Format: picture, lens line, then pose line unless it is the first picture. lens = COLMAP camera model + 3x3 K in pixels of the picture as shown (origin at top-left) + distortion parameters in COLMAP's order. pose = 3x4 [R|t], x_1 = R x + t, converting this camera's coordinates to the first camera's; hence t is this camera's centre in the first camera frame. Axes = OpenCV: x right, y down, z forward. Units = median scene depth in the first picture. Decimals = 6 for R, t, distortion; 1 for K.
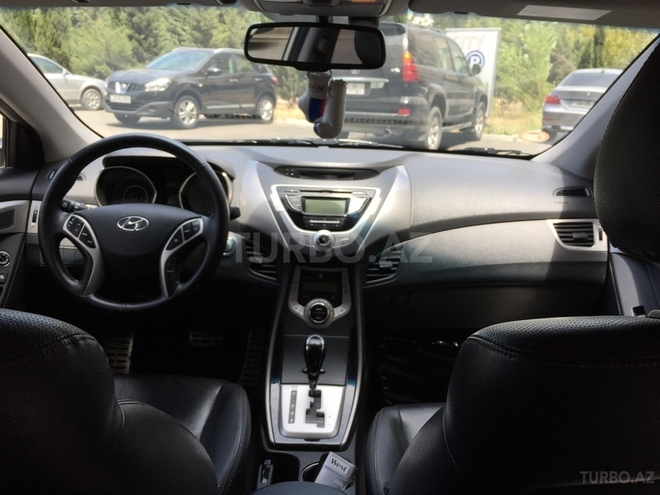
lens RADIAL K [[564.2, 0, 330.2], [0, 564.2, 247.3], [0, 0, 1]] dist [0.078360, -0.103999]
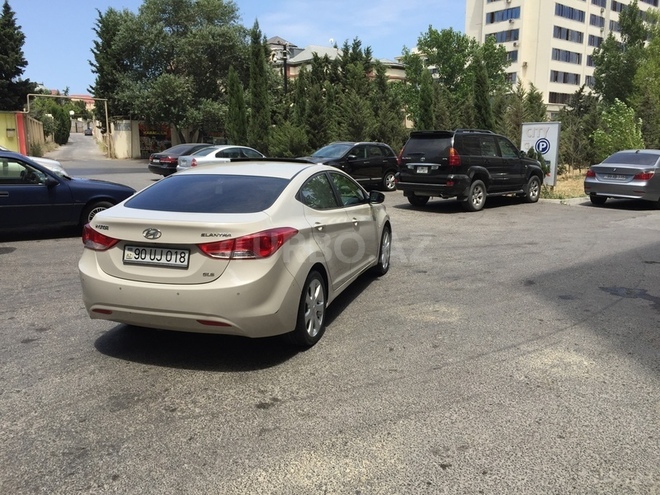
lens RADIAL K [[564.2, 0, 335.8], [0, 564.2, 251.2], [0, 0, 1]] dist [0.078360, -0.103999]
pose [[0.955224, 0.030792, -0.294277, 0.216462], [-0.062834, 0.992996, -0.100054, 0.096896], [0.289135, 0.114064, 0.950468, -0.437233]]
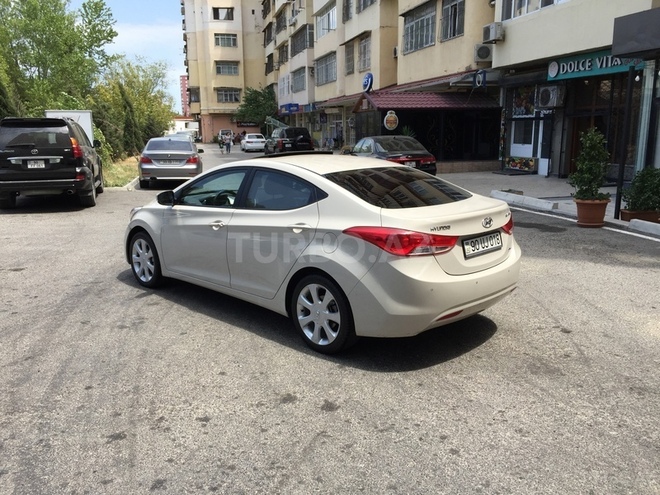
lens RADIAL K [[564.2, 0, 325.1], [0, 564.2, 247.8], [0, 0, 1]] dist [0.078360, -0.103999]
pose [[0.693234, -0.177649, 0.698475, -0.352328], [0.231815, 0.972606, 0.017295, 0.041054], [-0.682414, 0.149927, 0.715425, -0.323378]]
